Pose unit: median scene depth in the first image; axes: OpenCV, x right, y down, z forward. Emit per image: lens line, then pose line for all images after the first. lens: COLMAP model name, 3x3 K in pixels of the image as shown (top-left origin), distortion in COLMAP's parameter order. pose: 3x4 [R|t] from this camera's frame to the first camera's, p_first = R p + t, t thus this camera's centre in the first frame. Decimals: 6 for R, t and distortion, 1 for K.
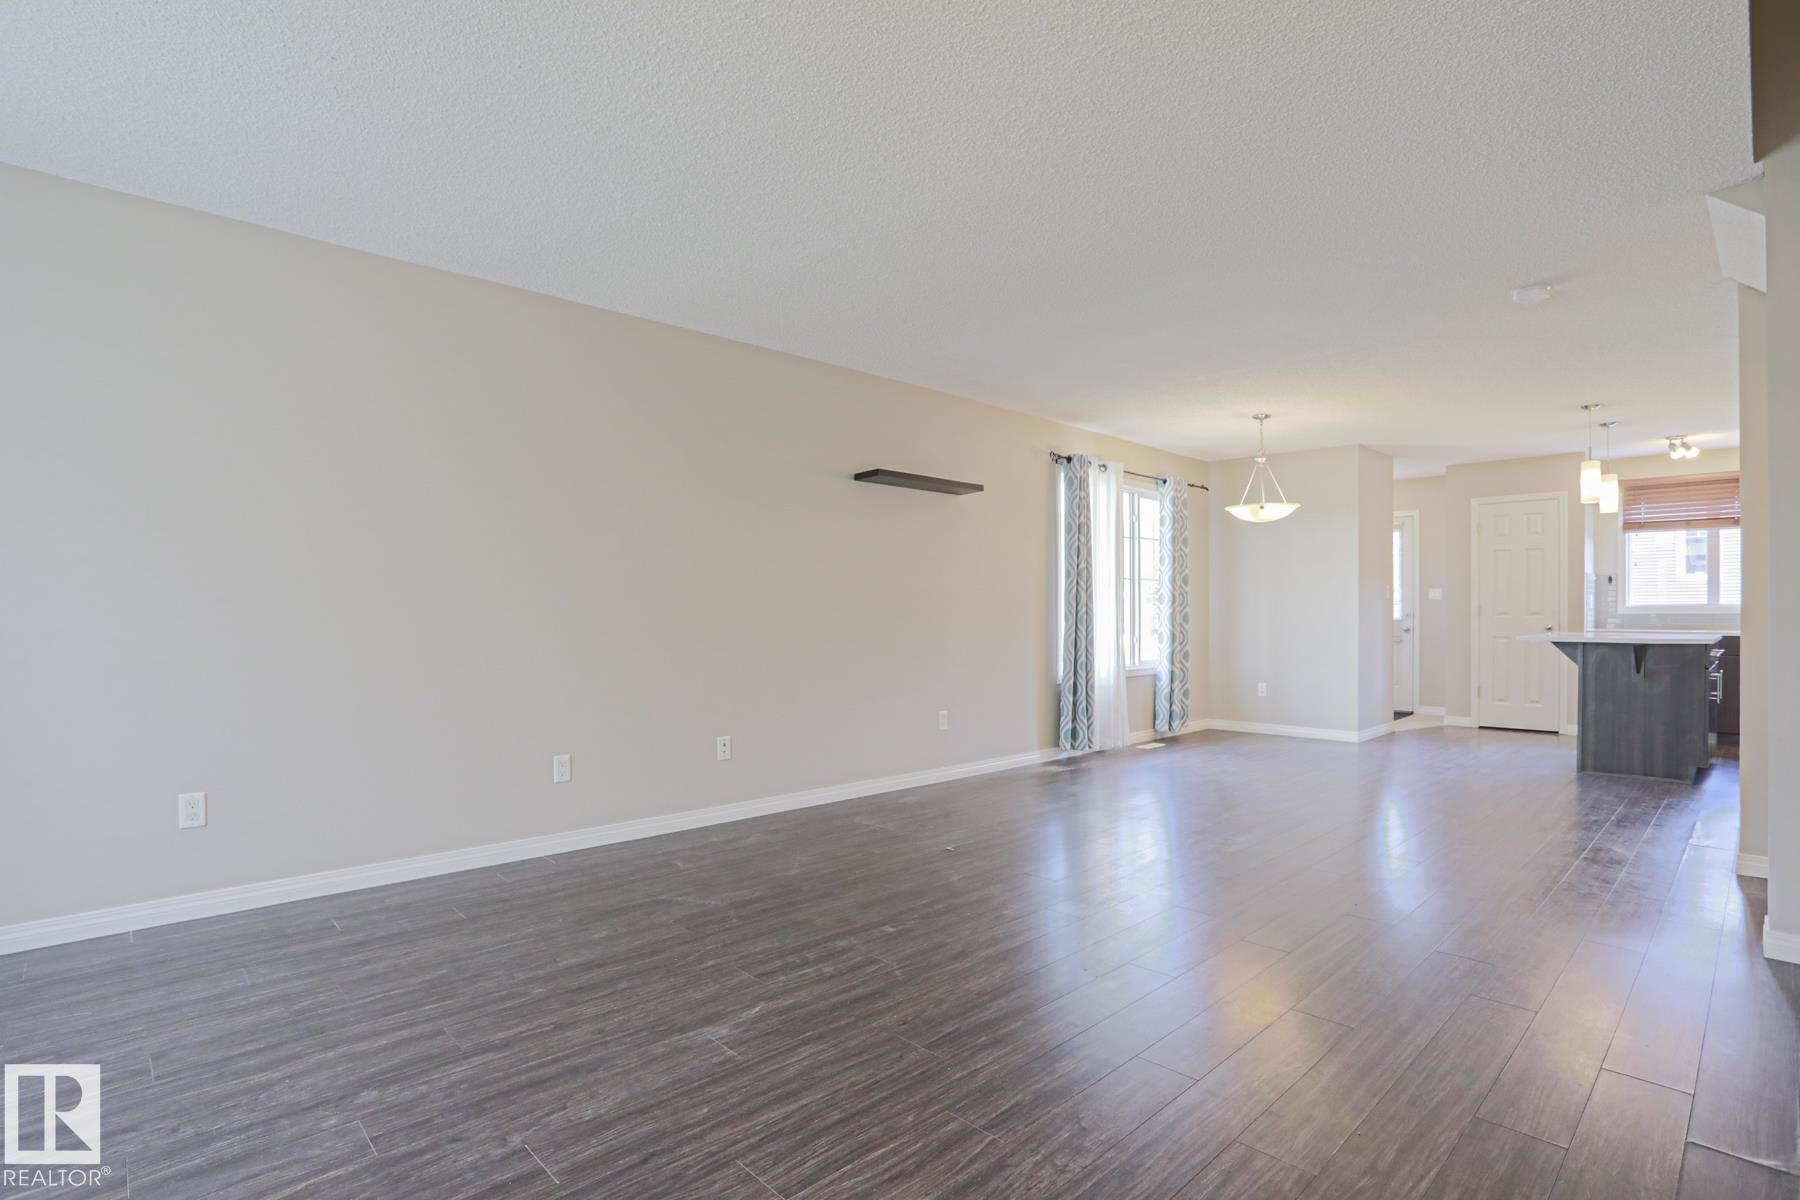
lens RADIAL K [[883.4, 0, 900.0], [0, 883.4, 600.0], [0, 0, 1]] dist [-0.080011, 0.035147]
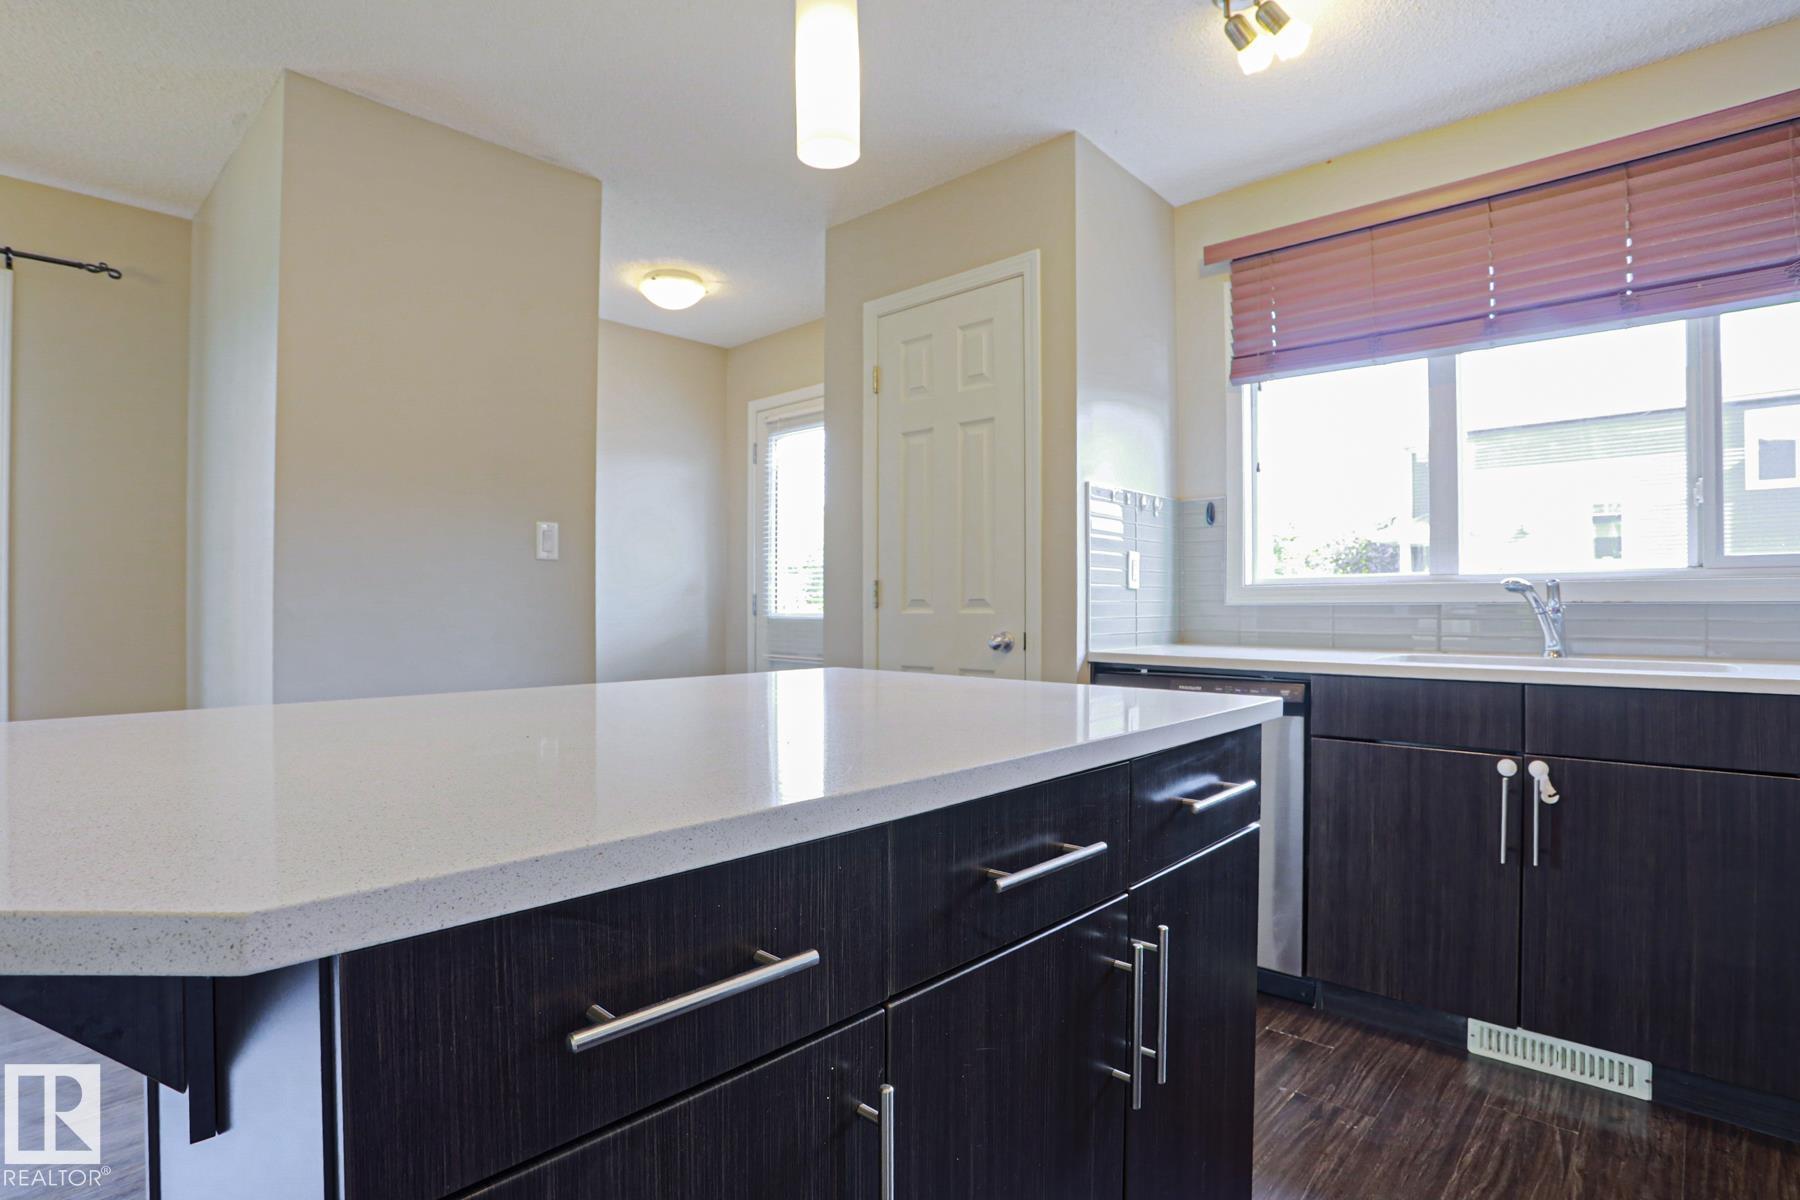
lens RADIAL K [[944.1, 0, 900.0], [0, 944.1, 600.0], [0, 0, 1]] dist [0.000350, -0.000221]
pose [[0.999052, -0.003425, 0.043402, 2.148400], [0.002562, 0.999798, 0.019926, 0.018676], [-0.043462, -0.019796, 0.998859, 1.871111]]
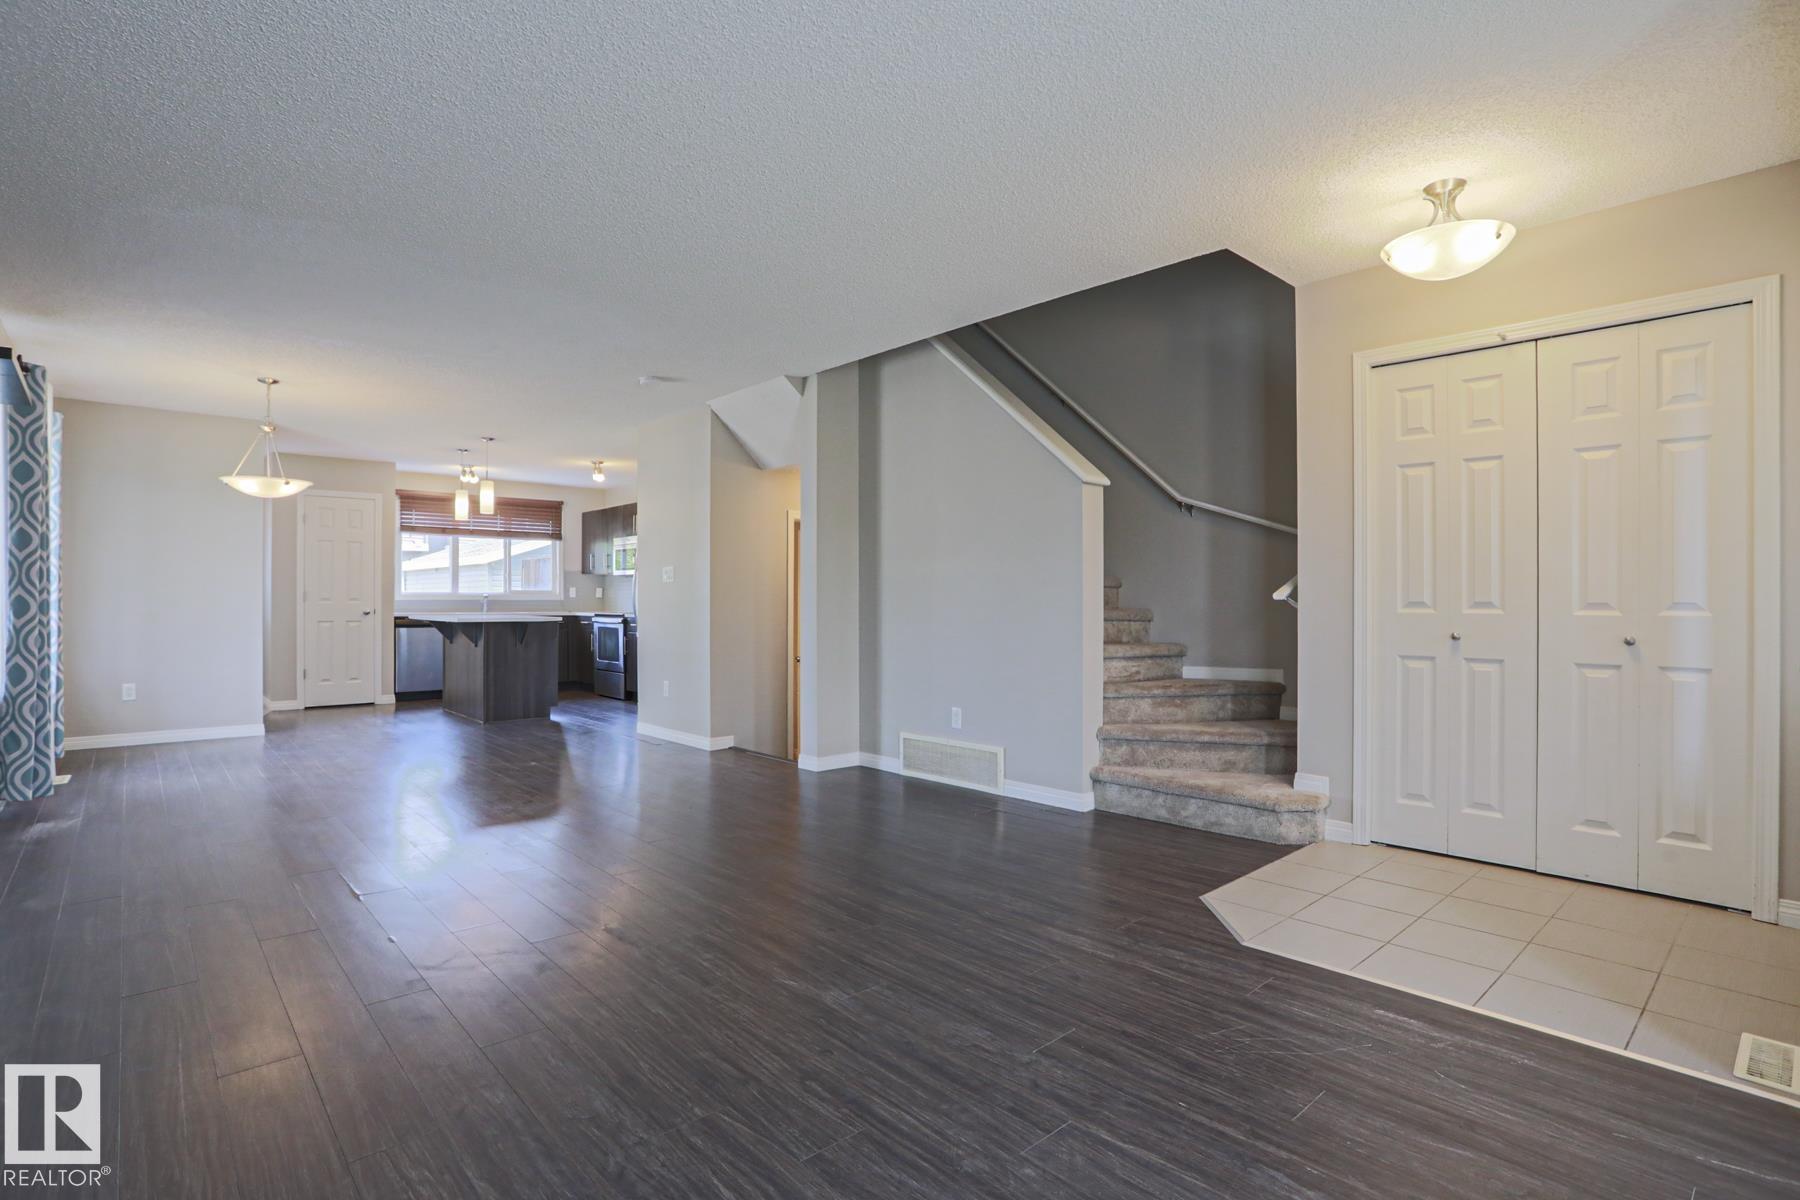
lens RADIAL K [[883.4, 0, 900.0], [0, 883.4, 600.0], [0, 0, 1]] dist [-0.080011, 0.035147]
pose [[0.023723, 0.001392, 0.999718, -1.131478], [-0.017167, 0.999852, -0.000985, 0.015444], [-0.999571, -0.017139, 0.023744, 0.806477]]
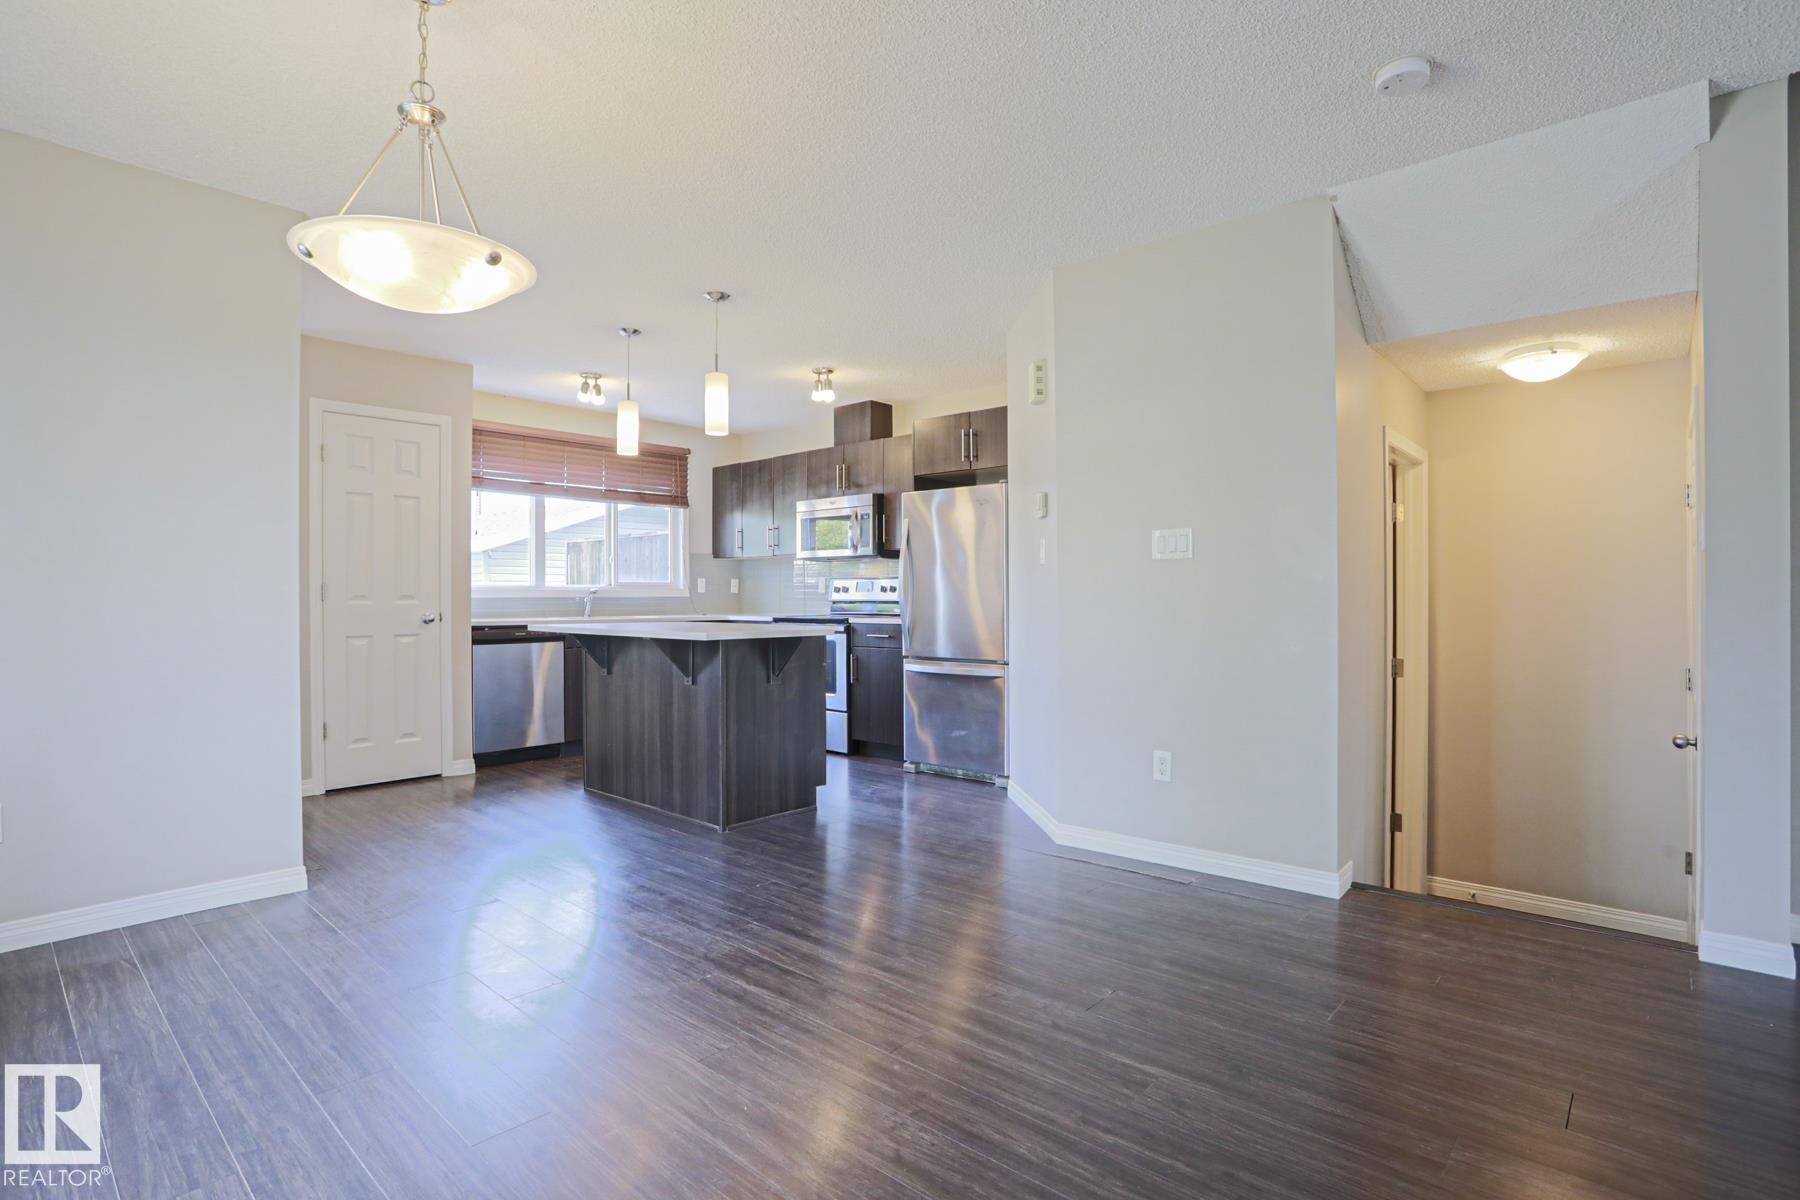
lens RADIAL K [[883.4, 0, 900.0], [0, 883.4, 600.0], [0, 0, 1]] dist [-0.080011, 0.035147]
pose [[-0.076705, -0.002503, 0.997051, 0.217075], [-0.012522, 0.999920, 0.001547, 0.036975], [-0.996975, -0.012366, -0.076731, 2.123732]]
